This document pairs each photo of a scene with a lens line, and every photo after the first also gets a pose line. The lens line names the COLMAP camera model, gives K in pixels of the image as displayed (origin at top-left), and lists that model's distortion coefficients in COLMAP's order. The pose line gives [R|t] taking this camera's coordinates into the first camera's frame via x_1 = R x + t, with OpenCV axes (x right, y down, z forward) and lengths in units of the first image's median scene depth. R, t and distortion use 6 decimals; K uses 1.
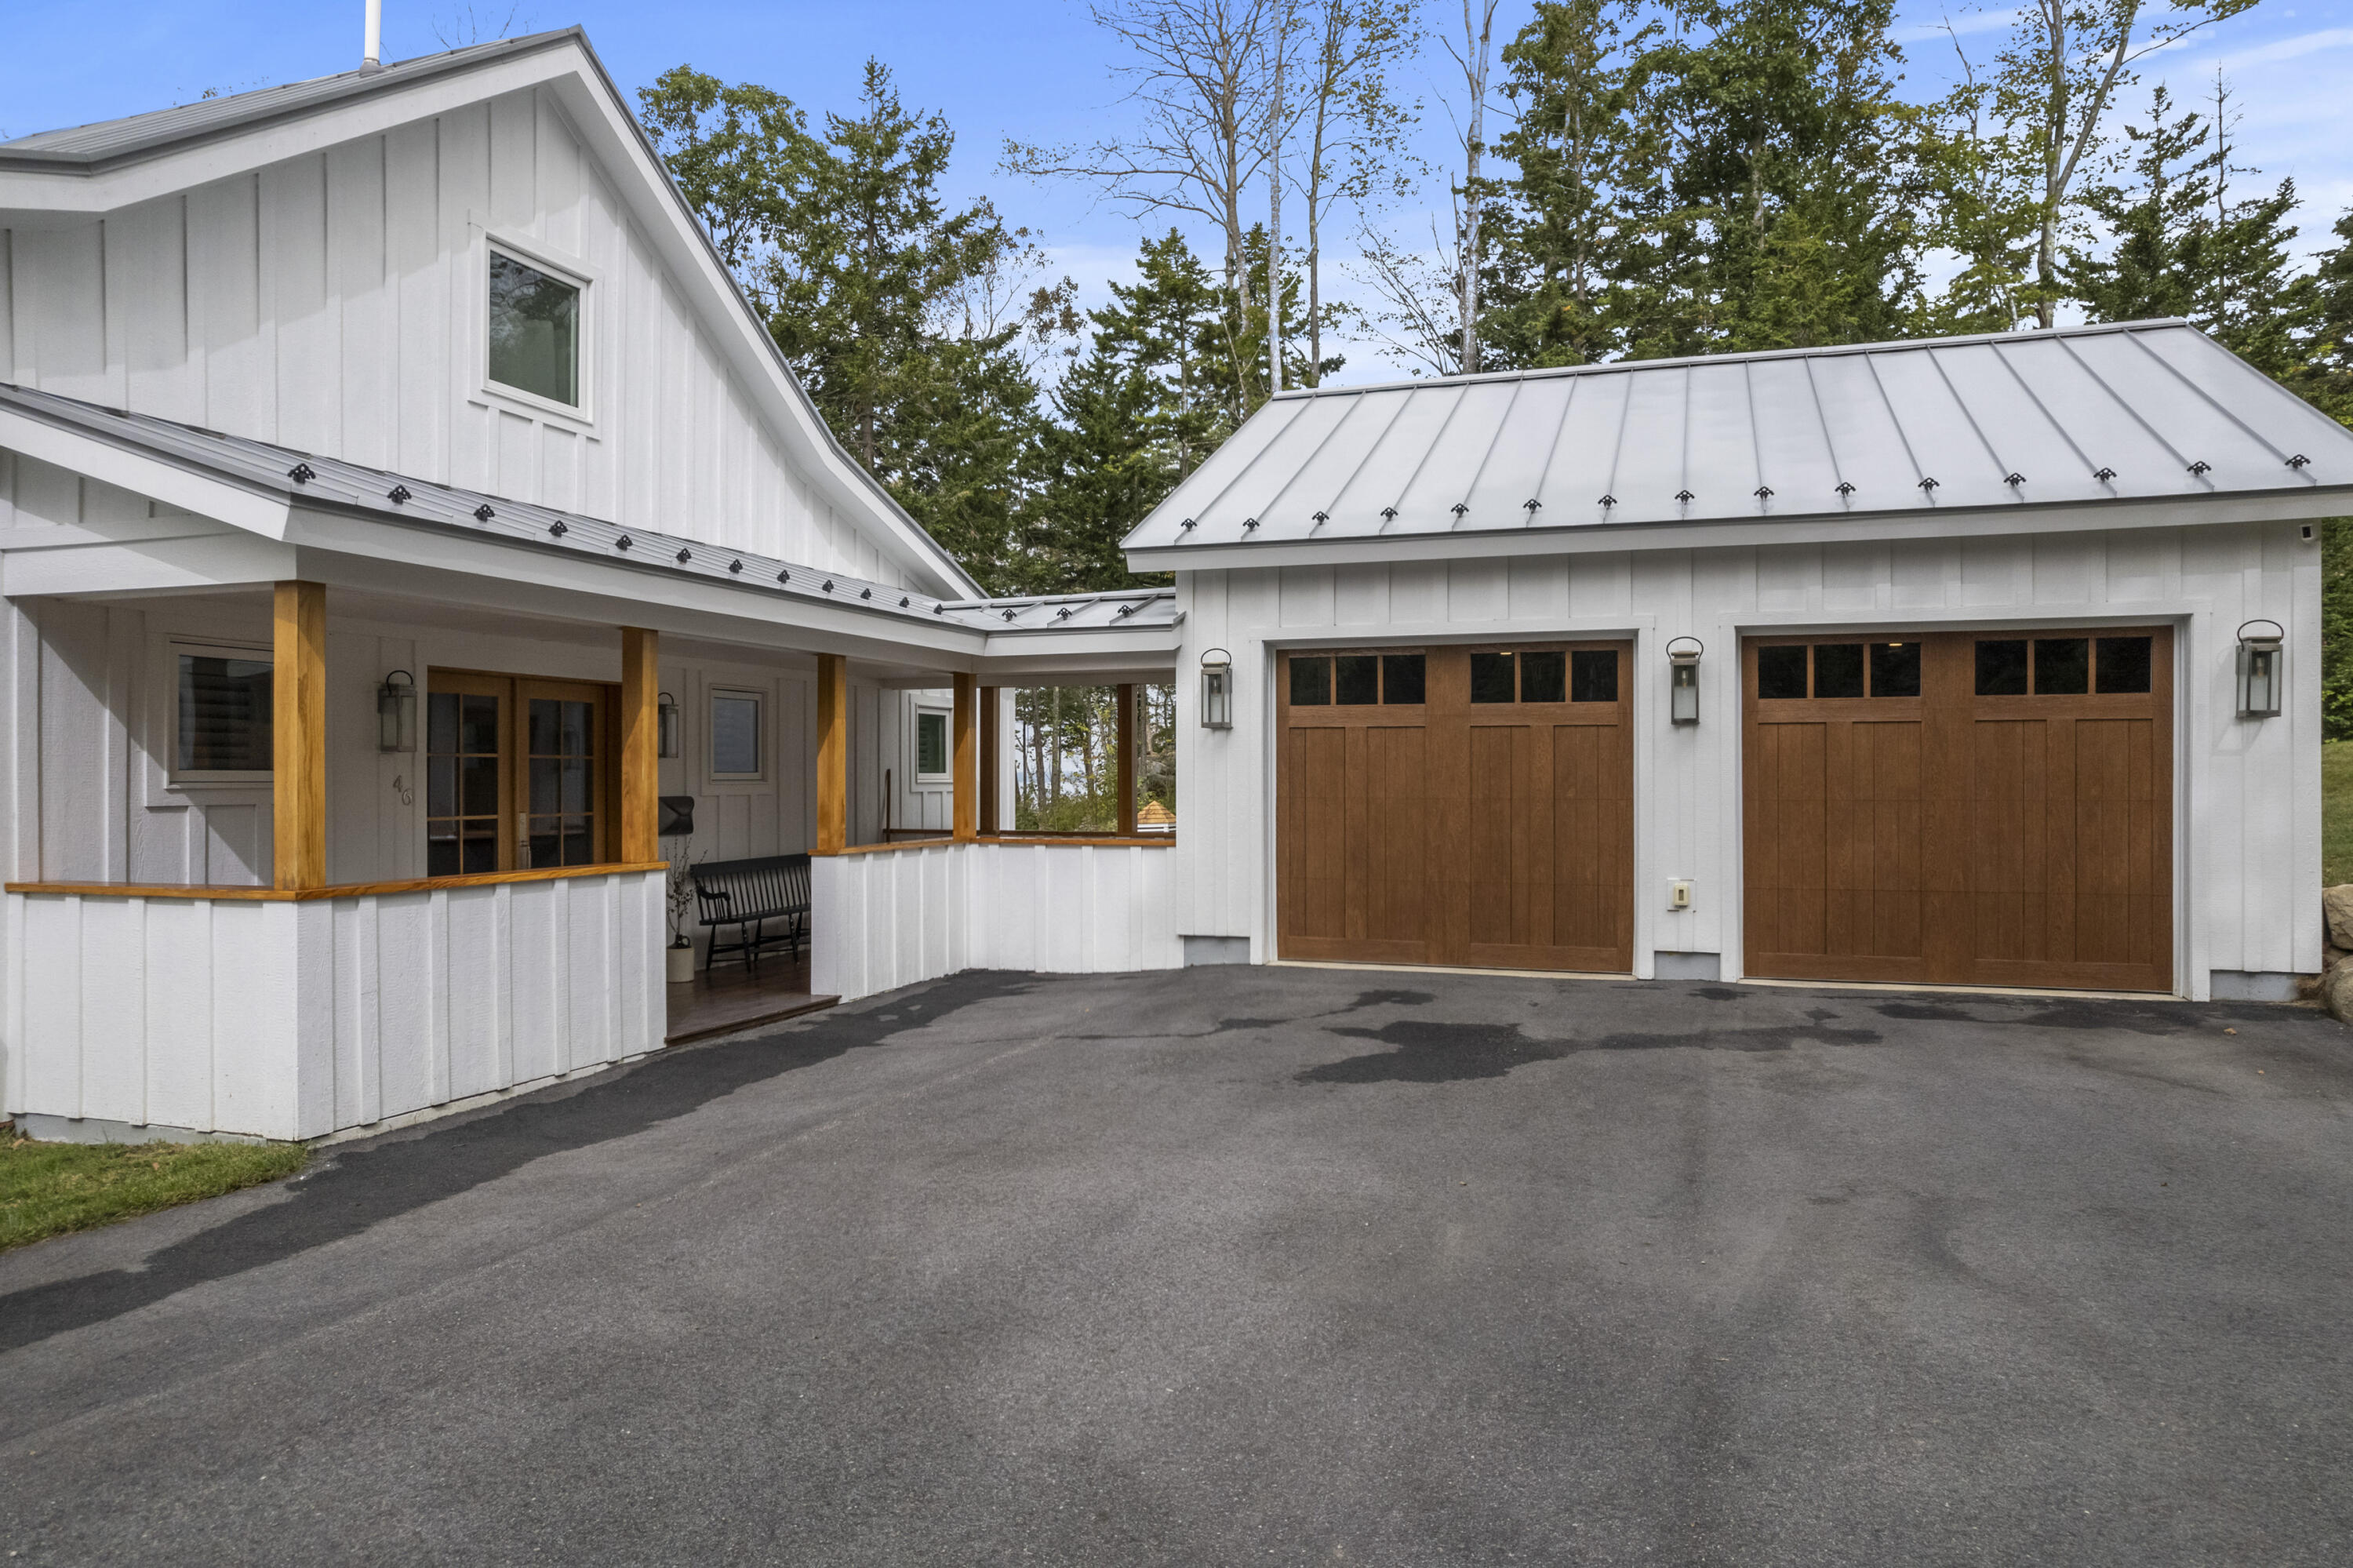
lens RADIAL K [[1507.5, 0, 1174.5], [0, 1507.5, 776.3], [0, 0, 1]] dist [-0.073161, 0.071837]
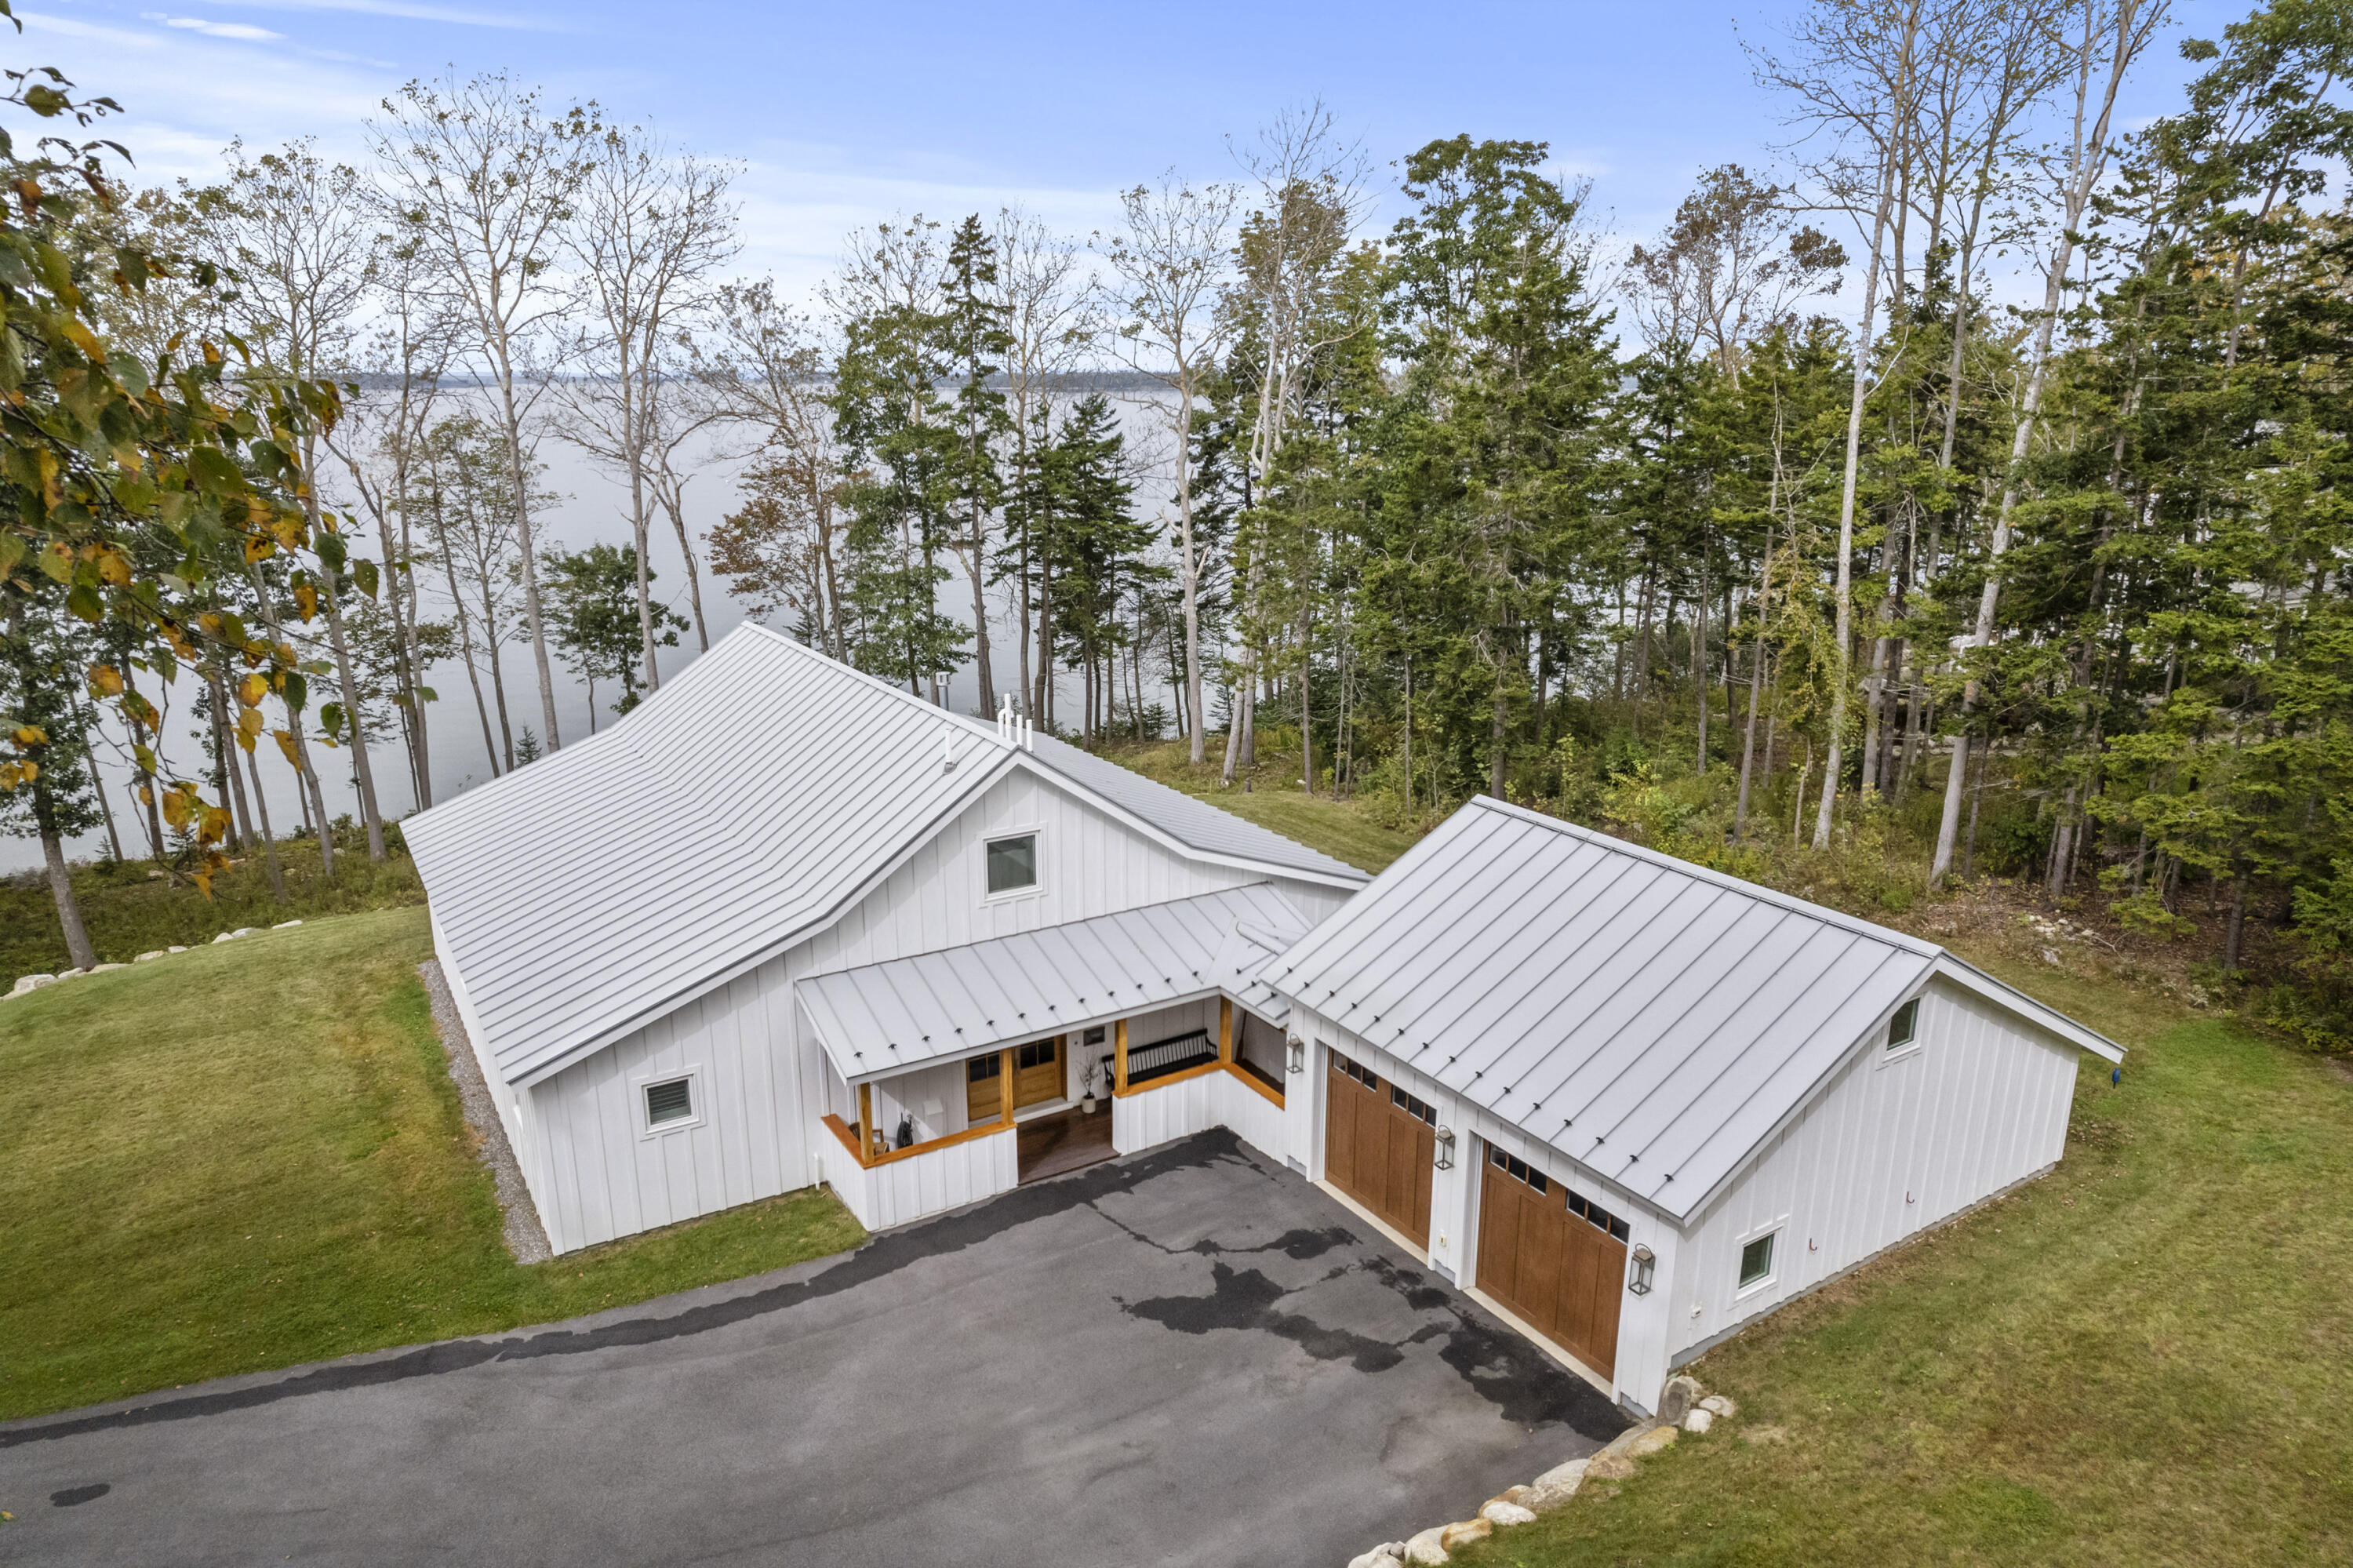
lens RADIAL K [[1507.5, 0, 1174.5], [0, 1507.5, 776.3], [0, 0, 1]] dist [-0.073161, 0.071837]
pose [[0.781353, 0.163765, -0.602219, 1.141248], [-0.003044, 0.965946, 0.258725, -1.014925], [0.624082, -0.200323, 0.755244, -0.585687]]
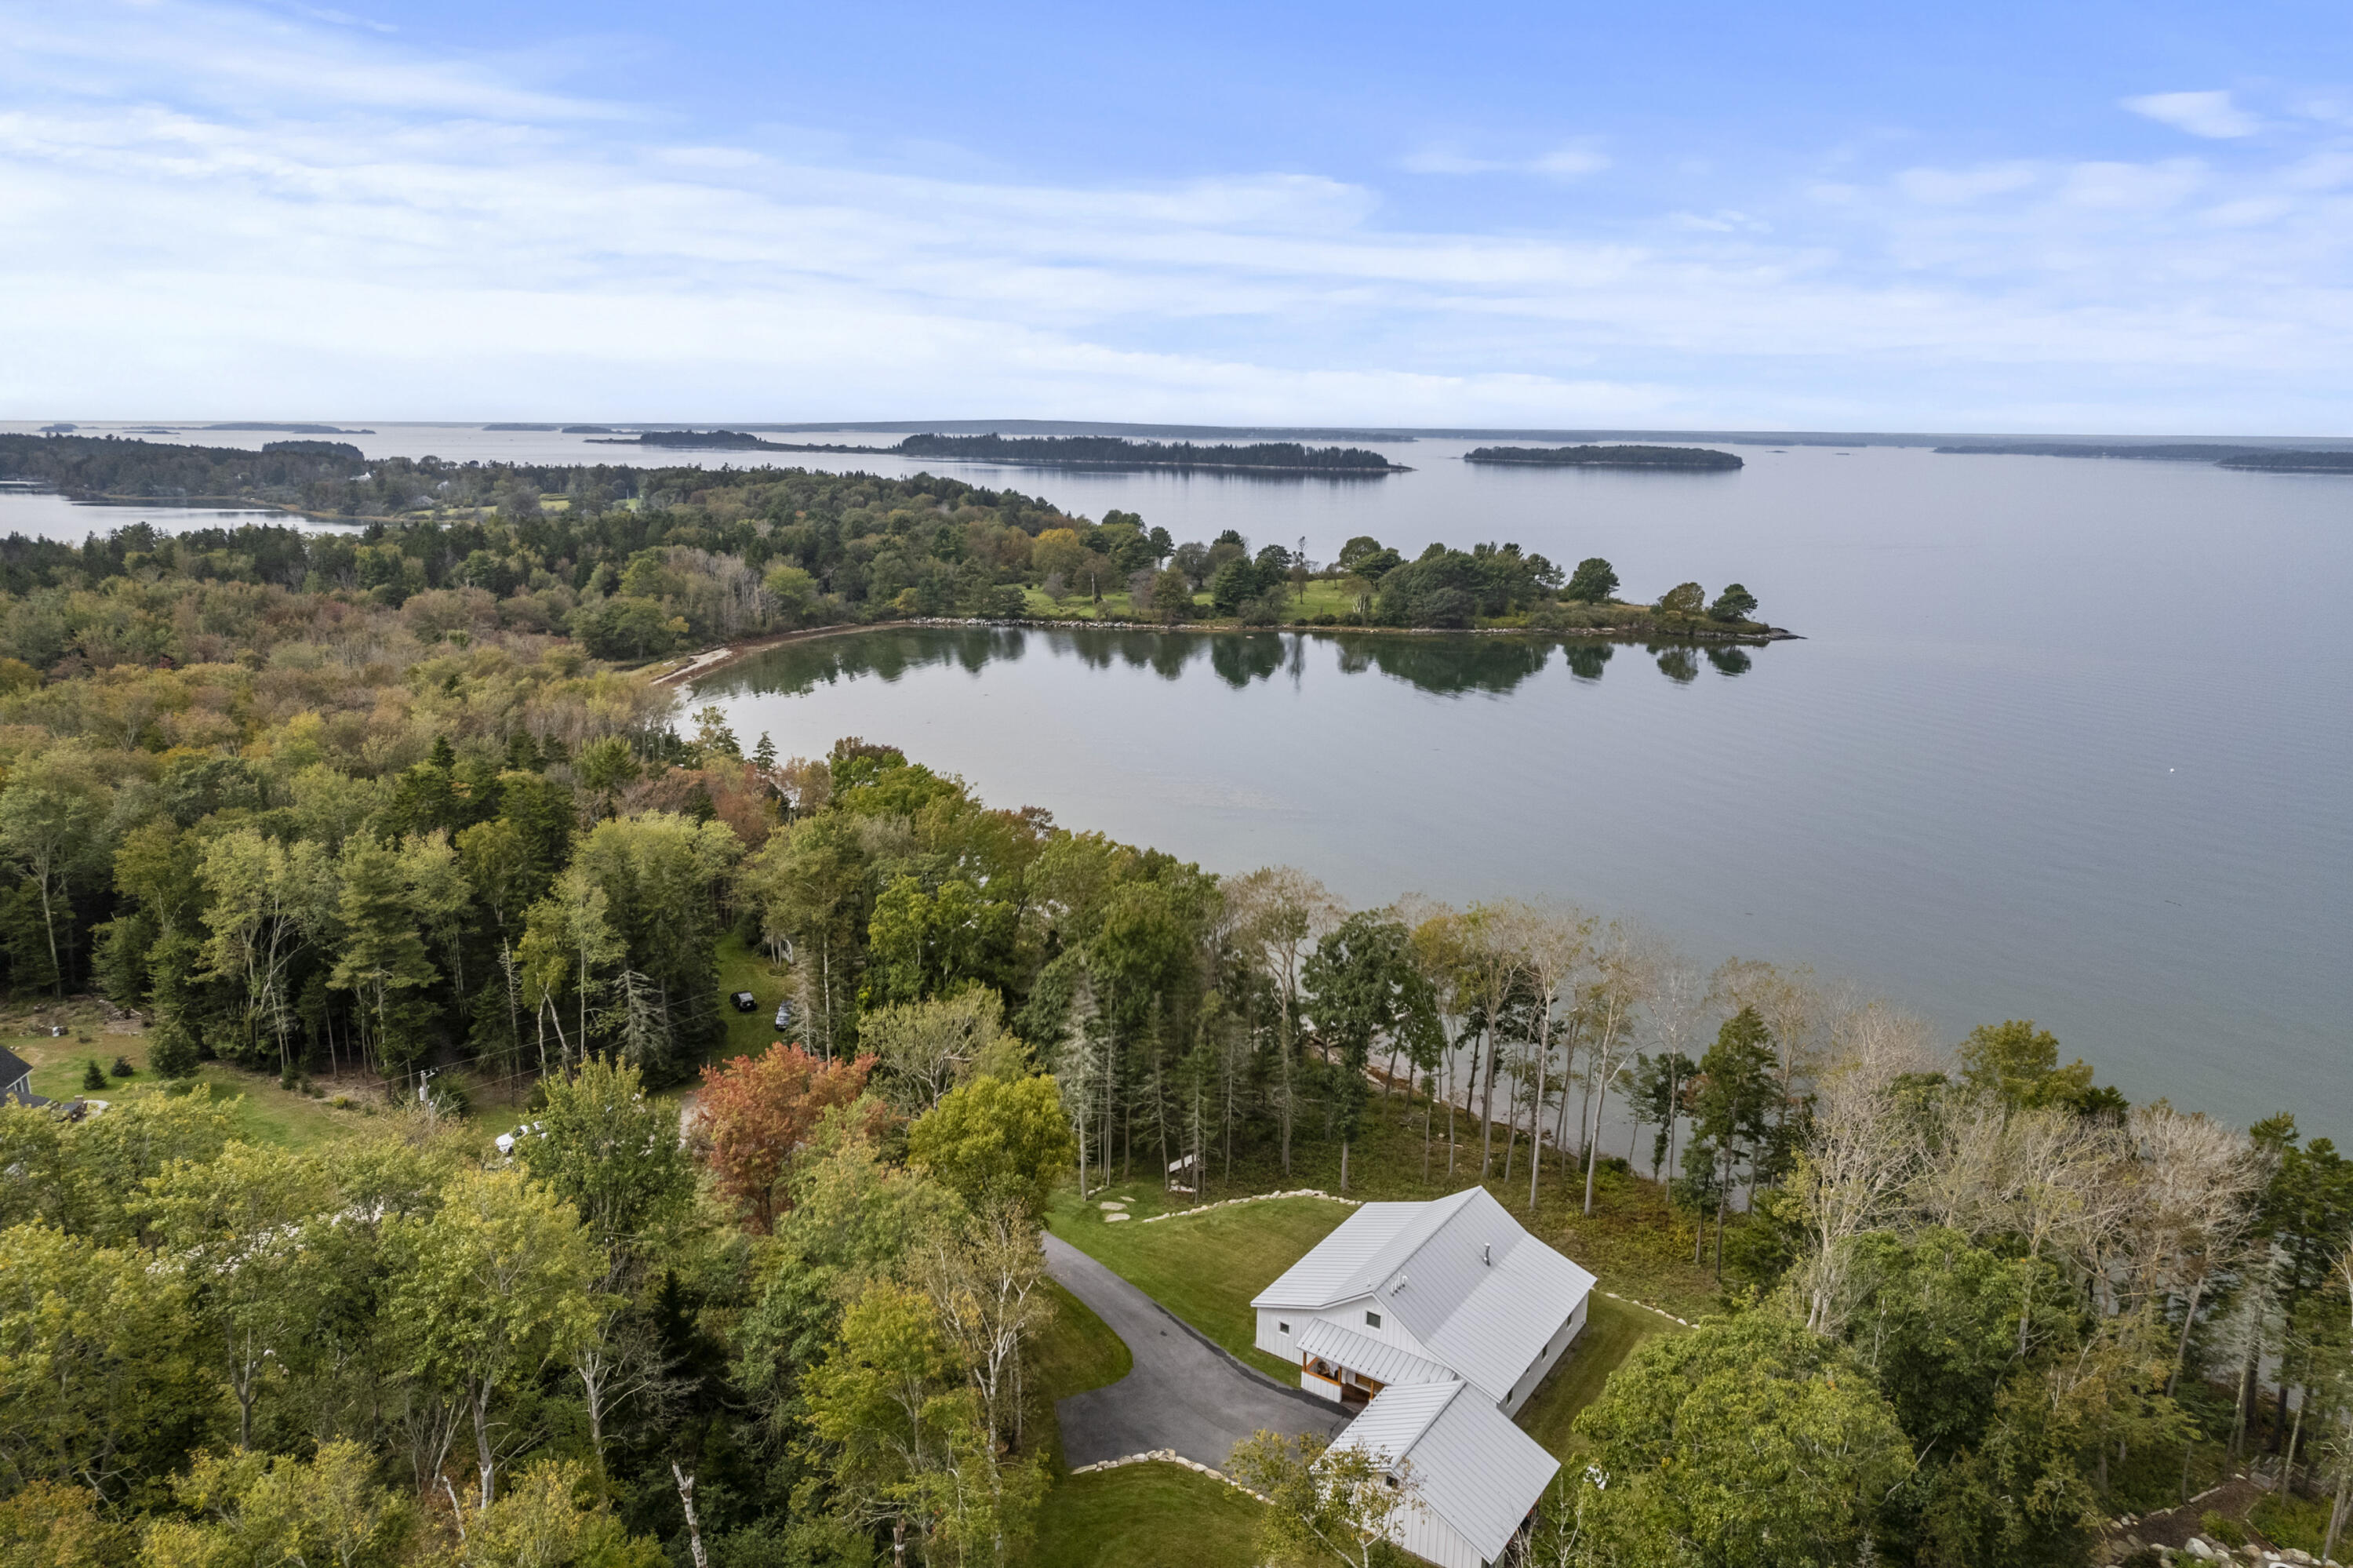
lens RADIAL K [[1507.5, 0, 1174.5], [0, 1507.5, 776.3], [0, 0, 1]] dist [-0.073161, 0.071837]
pose [[-0.274007, 0.216362, -0.937074, 6.593301], [-0.009568, 0.973704, 0.227617, -4.839579], [0.961680, 0.071335, -0.264732, 1.835911]]
